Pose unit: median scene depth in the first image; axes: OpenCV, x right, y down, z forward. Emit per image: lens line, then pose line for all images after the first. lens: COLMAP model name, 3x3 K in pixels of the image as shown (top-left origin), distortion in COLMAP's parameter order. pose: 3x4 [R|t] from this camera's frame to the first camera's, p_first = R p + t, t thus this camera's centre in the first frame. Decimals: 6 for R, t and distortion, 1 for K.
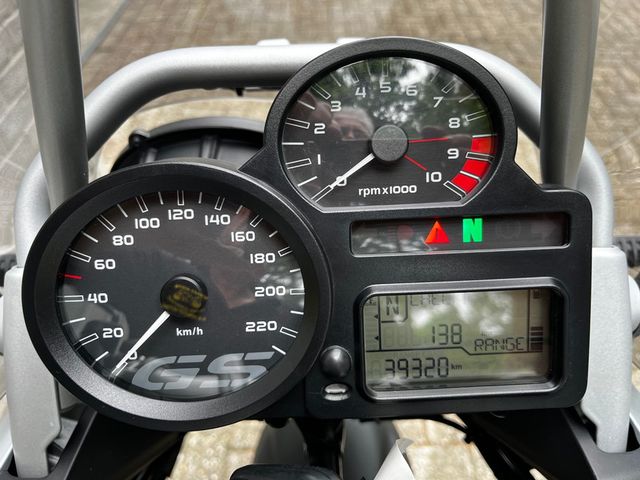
lens RADIAL K [[487.2, 0, 321.3], [0, 487.2, 240.6], [0, 0, 1]] dist [0.065229, -0.094389]
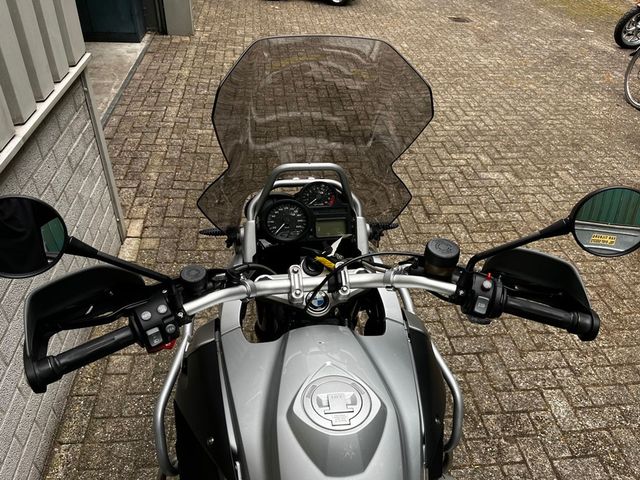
lens RADIAL K [[487.2, 0, 319.0], [0, 487.2, 239.9], [0, 0, 1]] dist [0.065229, -0.094389]
pose [[0.992185, -0.013732, 0.124019, -0.043551], [0.030387, 0.990594, -0.133420, 0.080403], [-0.121021, 0.136146, 0.983269, -0.344830]]
